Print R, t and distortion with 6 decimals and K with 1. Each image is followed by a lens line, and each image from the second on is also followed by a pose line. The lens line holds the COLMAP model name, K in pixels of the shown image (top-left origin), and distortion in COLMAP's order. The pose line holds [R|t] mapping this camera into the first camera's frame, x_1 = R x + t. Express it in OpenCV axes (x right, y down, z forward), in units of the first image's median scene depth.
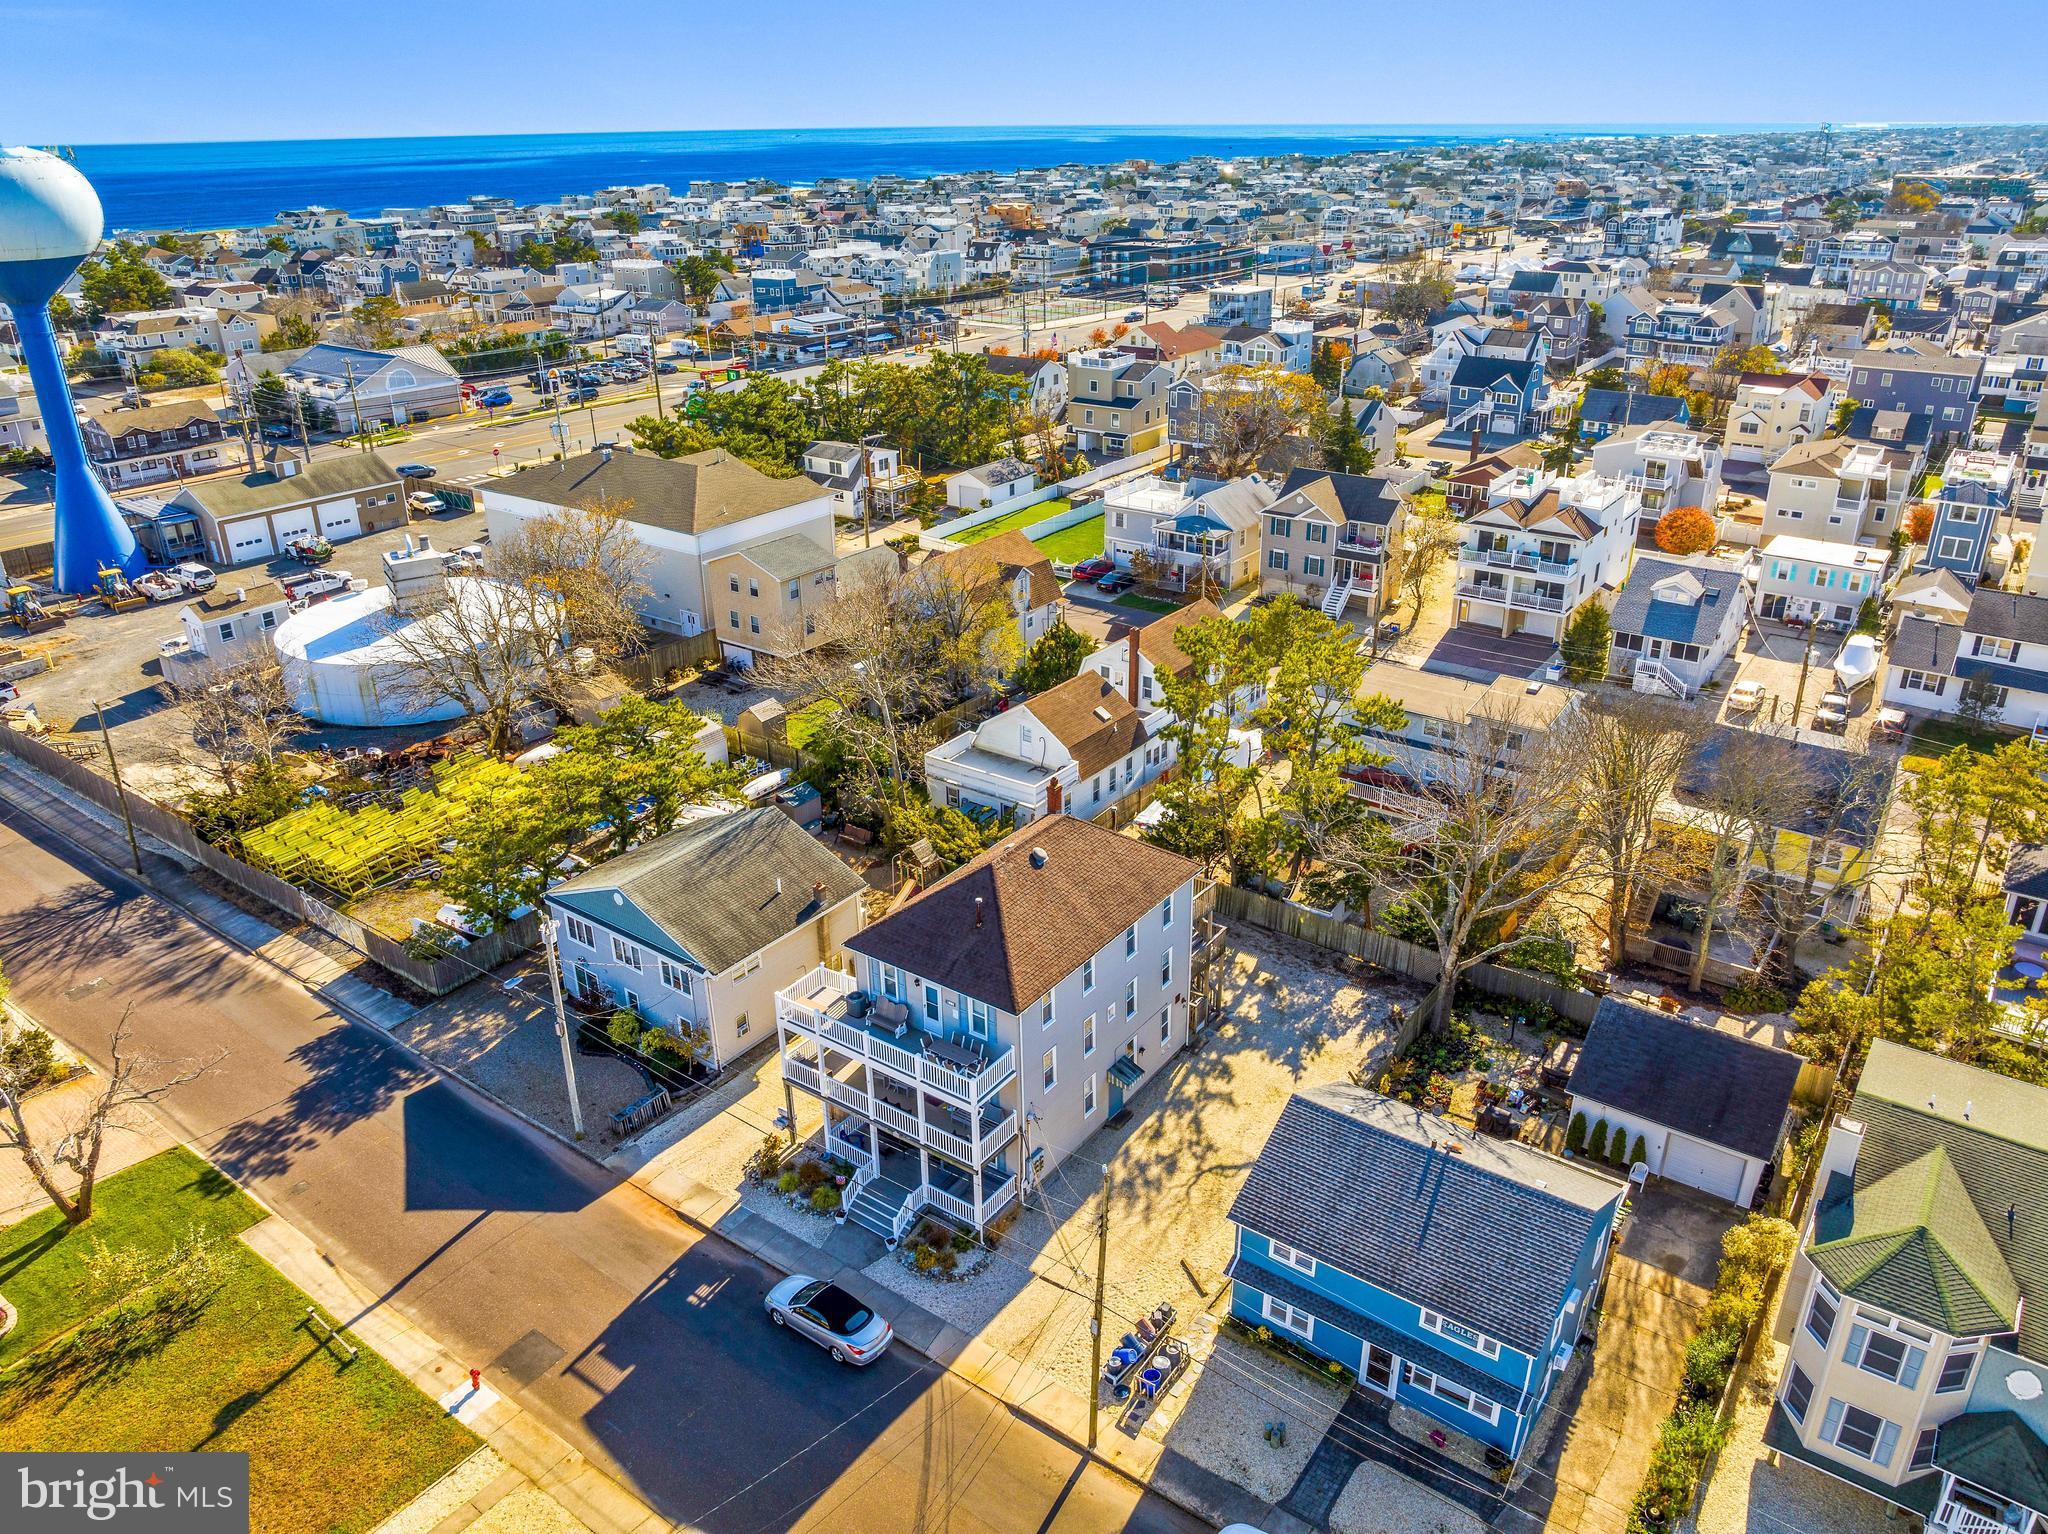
lens RADIAL K [[1444.6, 0, 1030.0], [0, 1444.6, 768.3], [0, 0, 1]] dist [-0.044595, 0.005670]
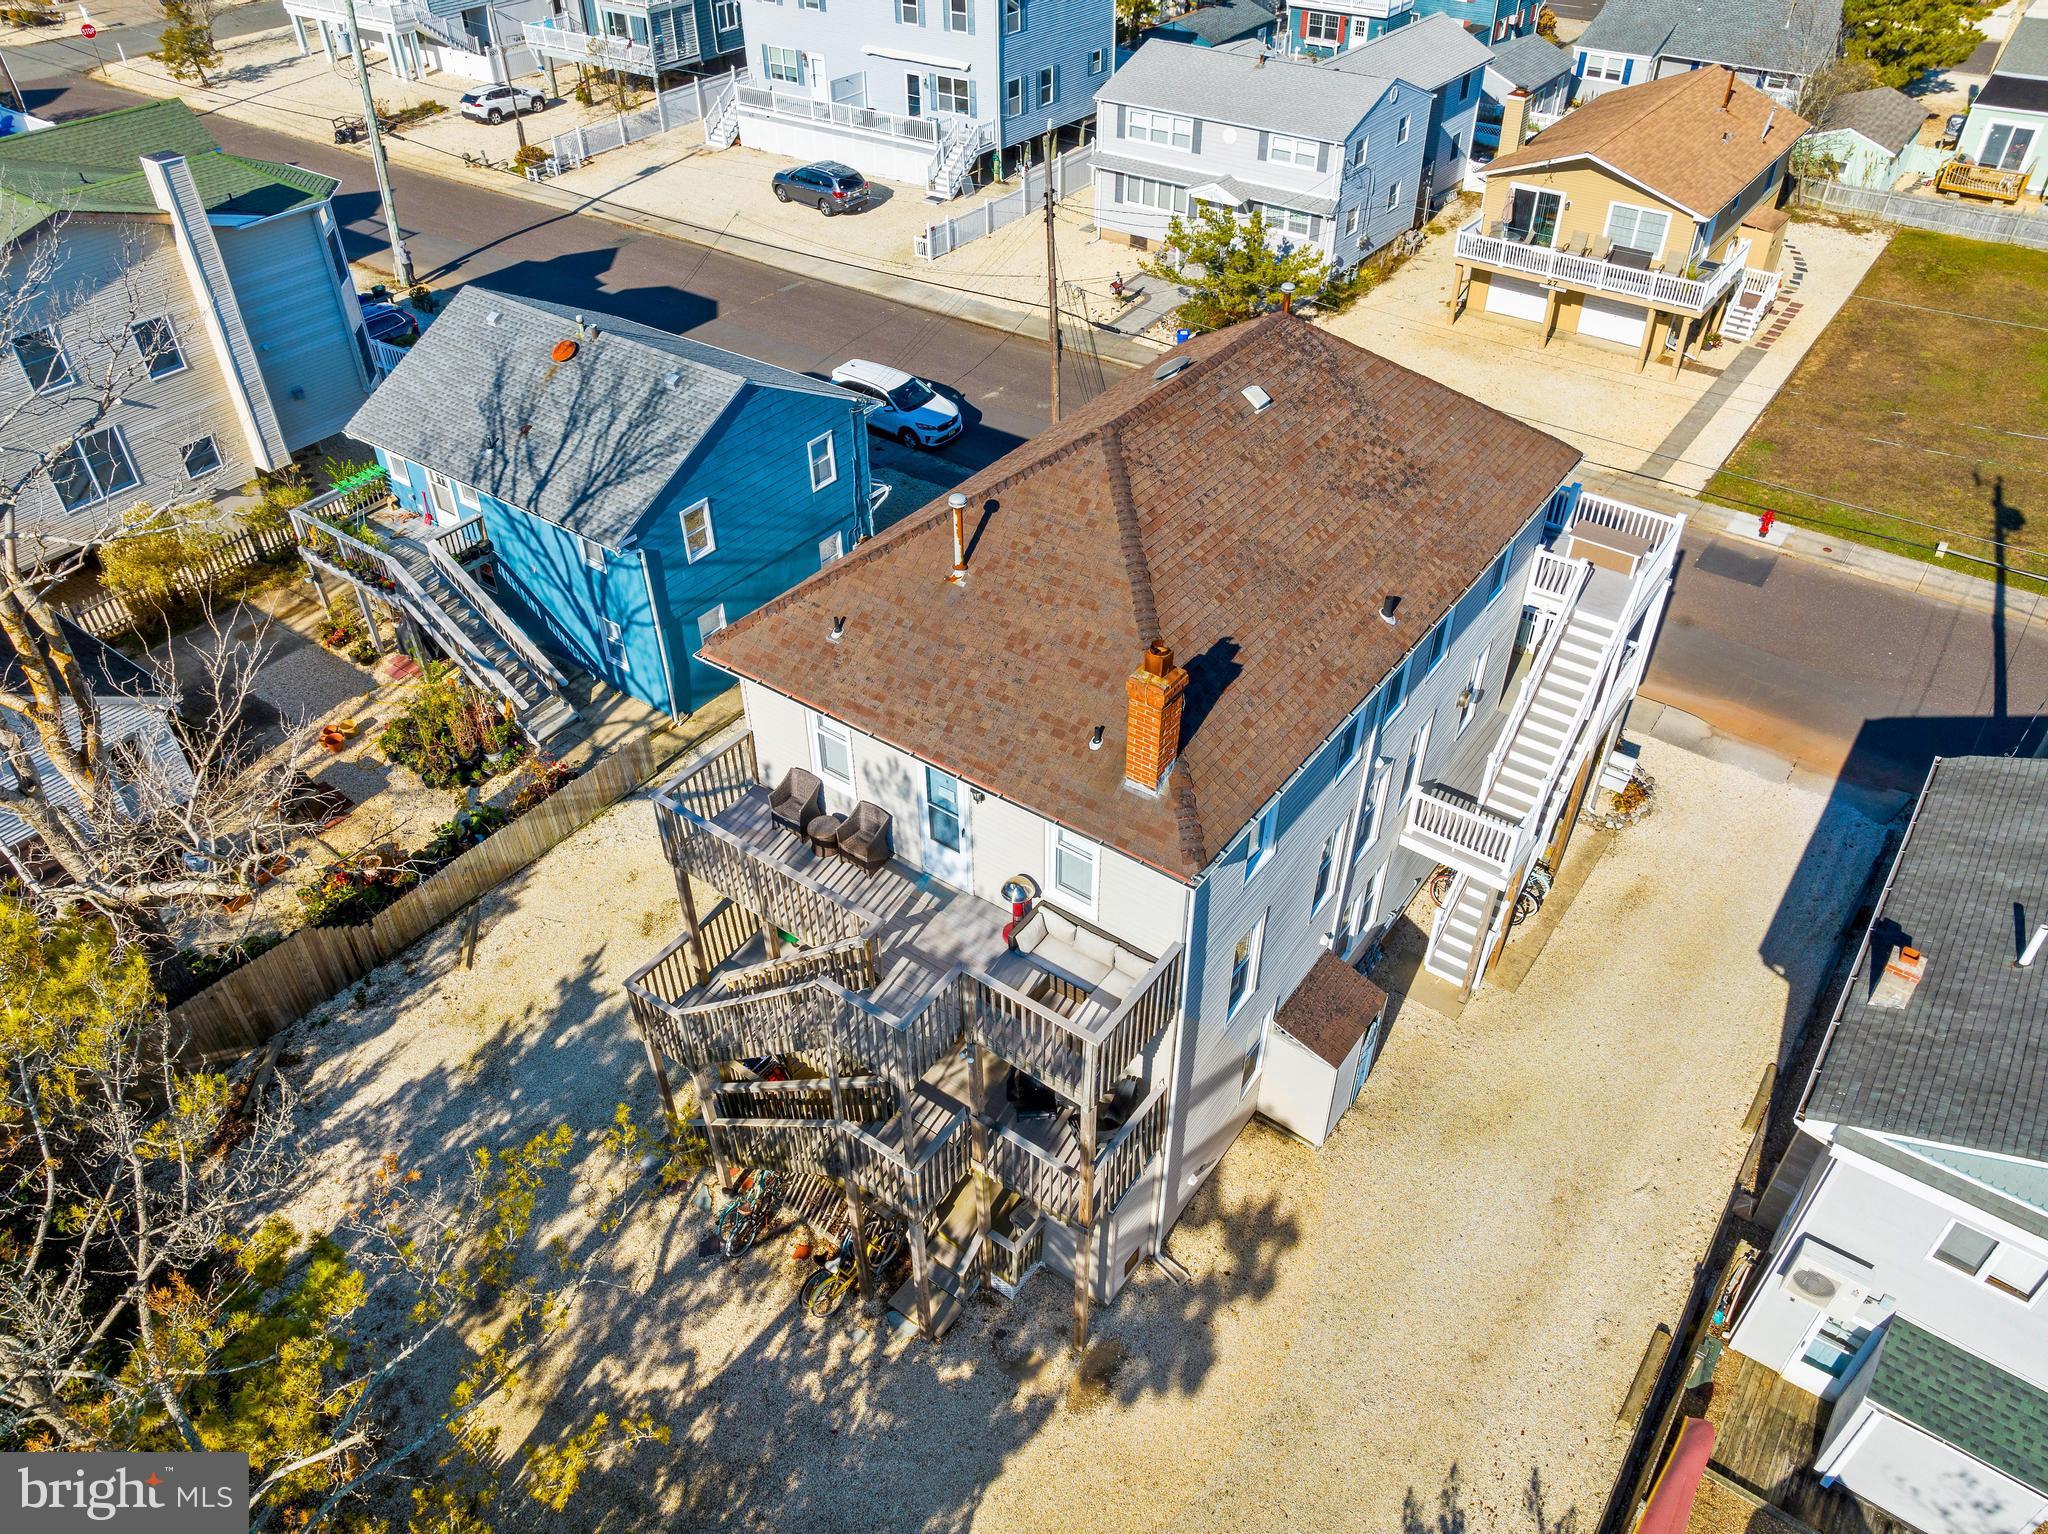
lens RADIAL K [[1444.6, 0, 1030.0], [0, 1444.6, 768.3], [0, 0, 1]] dist [-0.044595, 0.005670]
pose [[-0.999830, 0.009505, 0.015770, 0.037148], [0.018360, 0.449484, 0.893100, -0.215509], [0.001401, 0.893238, -0.449583, 1.130753]]
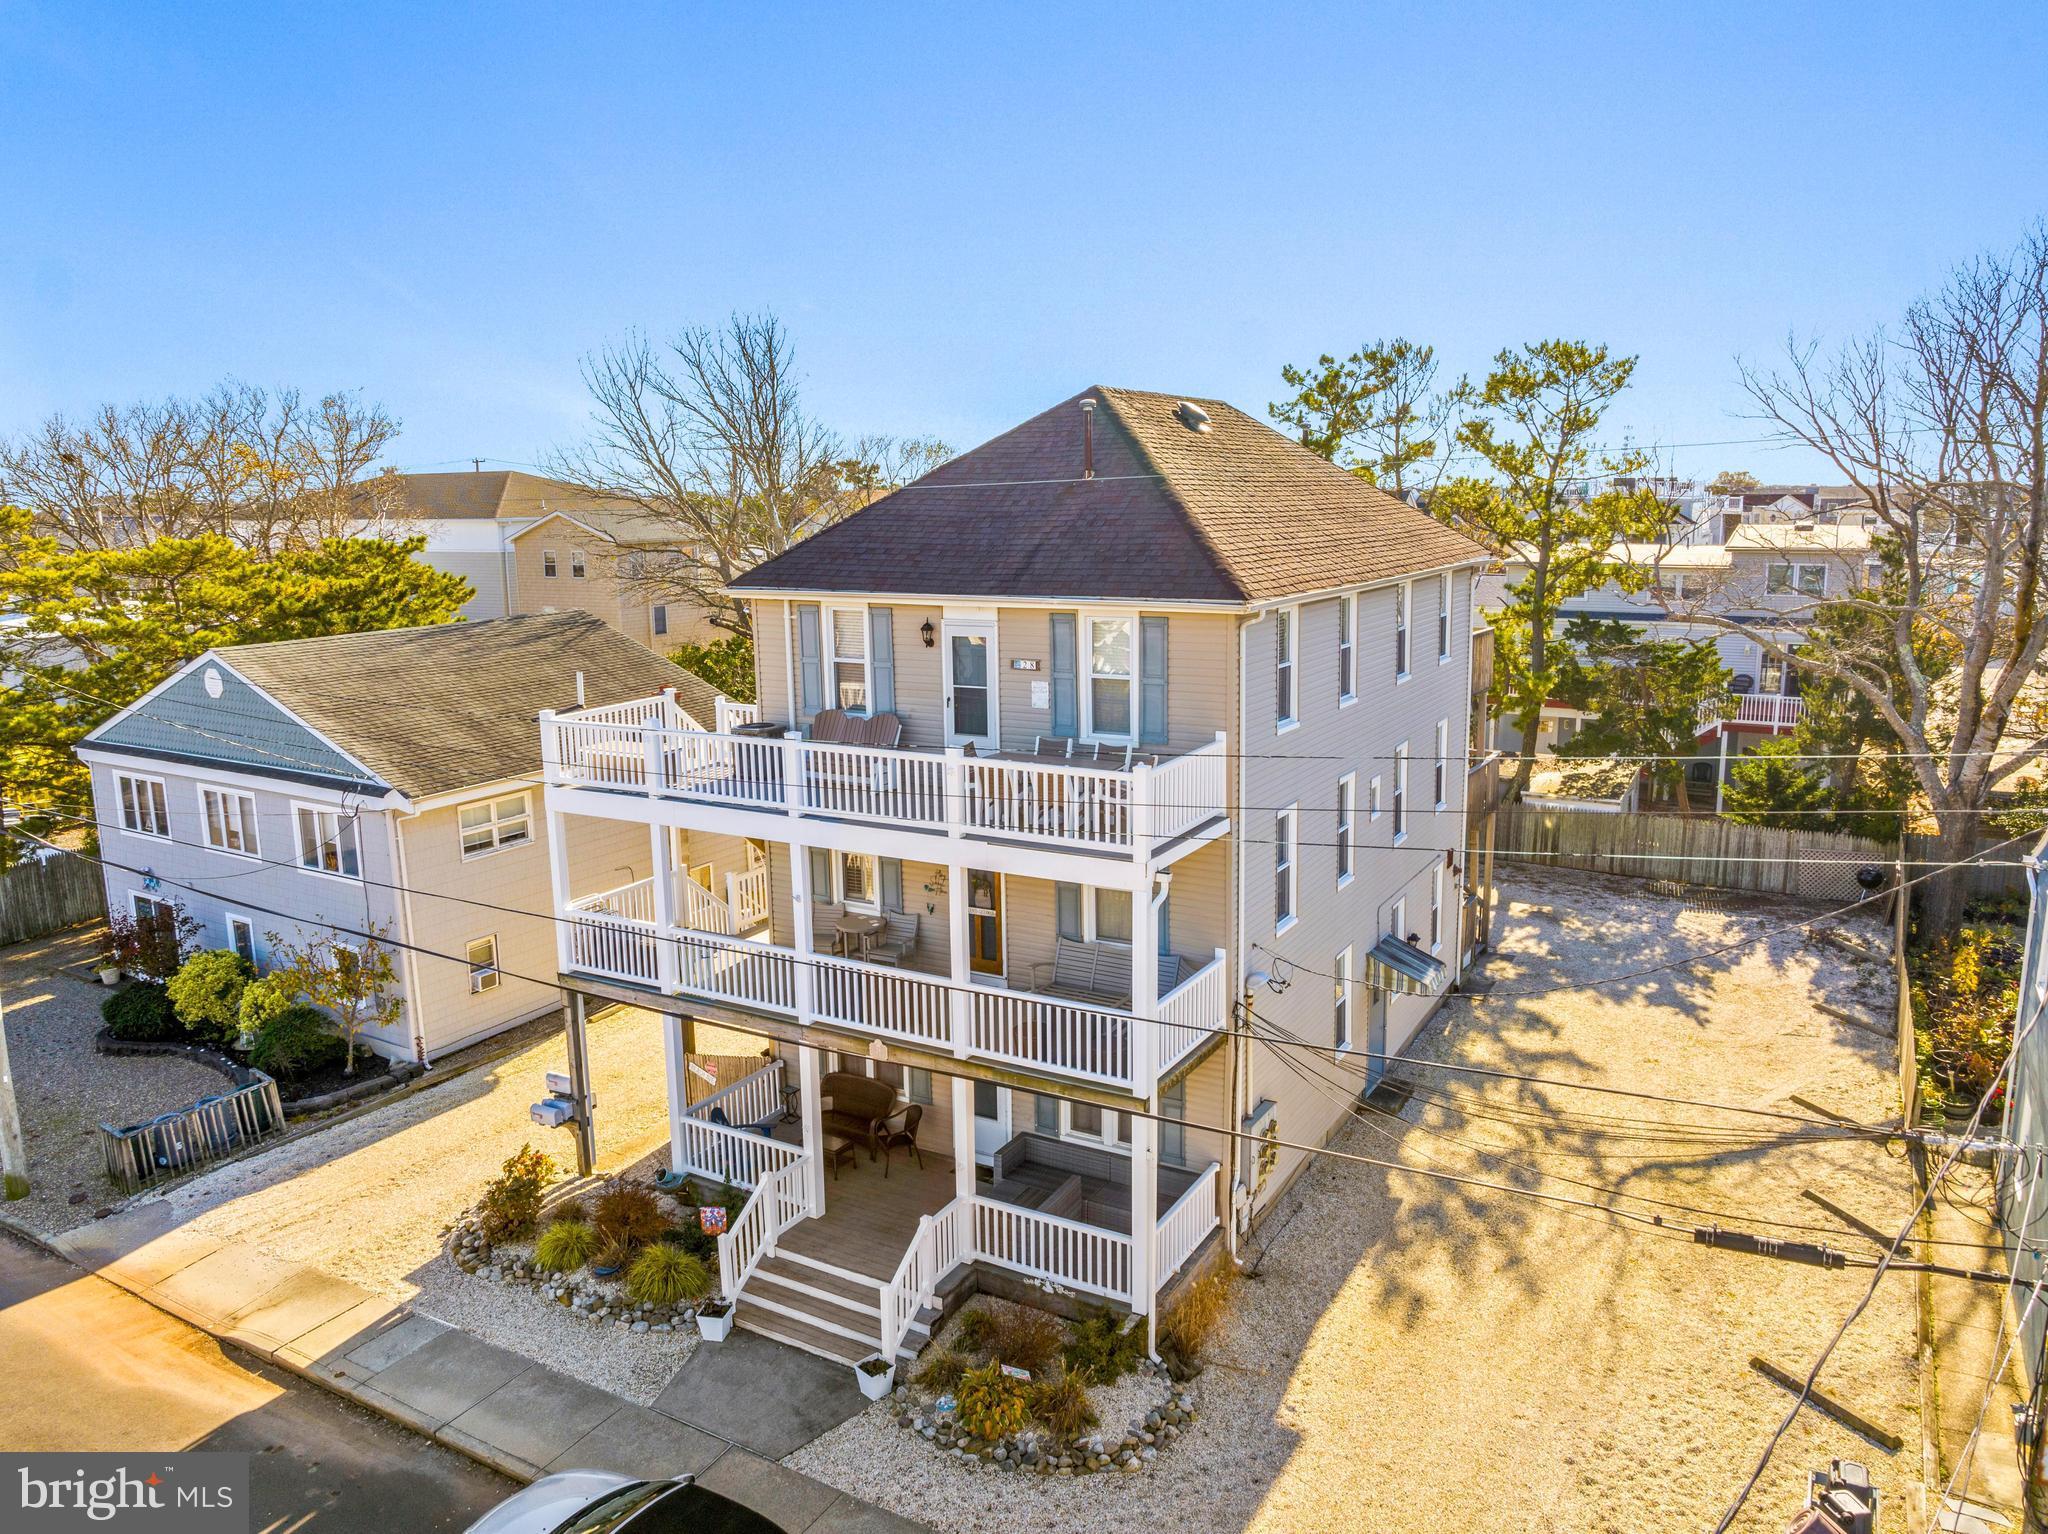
lens RADIAL K [[1444.6, 0, 1030.0], [0, 1444.6, 768.3], [0, 0, 1]] dist [-0.044595, 0.005670]
pose [[0.994701, -0.018872, 0.101064, -0.076634], [0.042462, 0.970660, -0.236677, 0.230283], [-0.093632, 0.239714, 0.966318, 0.545680]]
